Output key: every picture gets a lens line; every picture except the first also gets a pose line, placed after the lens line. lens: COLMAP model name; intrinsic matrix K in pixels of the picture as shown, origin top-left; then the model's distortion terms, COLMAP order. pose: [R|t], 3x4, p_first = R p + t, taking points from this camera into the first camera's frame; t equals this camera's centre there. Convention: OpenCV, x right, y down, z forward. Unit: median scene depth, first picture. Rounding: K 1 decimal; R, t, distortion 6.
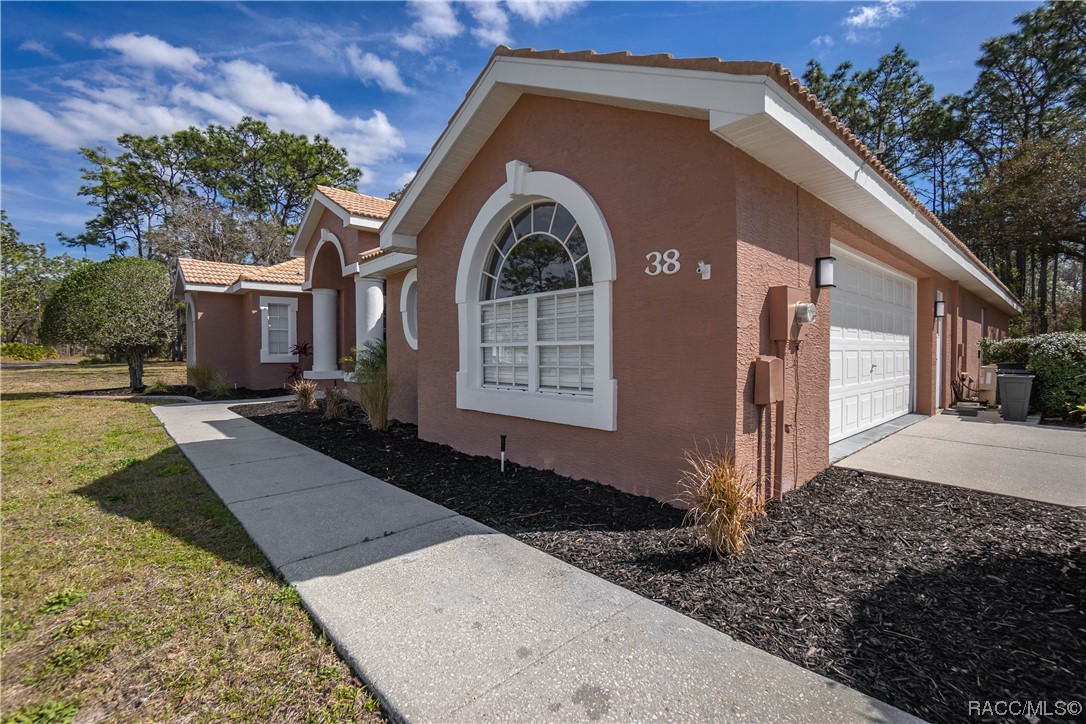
lens RADIAL K [[491.0, 0, 540.8], [0, 491.0, 363.0], [0, 0, 1]] dist [-0.048287, 0.010043]
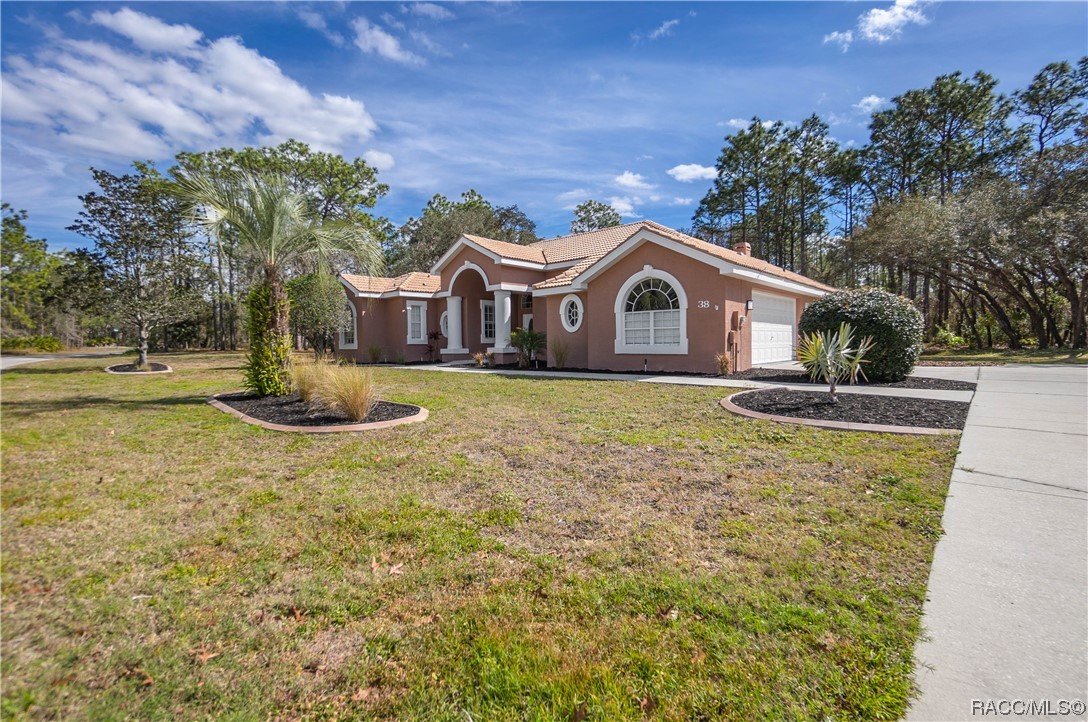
lens RADIAL K [[491.9, 0, 543.7], [0, 491.9, 367.9], [0, 0, 1]] dist [-0.048287, 0.010043]
pose [[0.995314, -0.014895, 0.095543, -0.268587], [0.011941, 0.999435, 0.031419, 0.027160], [-0.095957, -0.030131, 0.994929, -0.519745]]
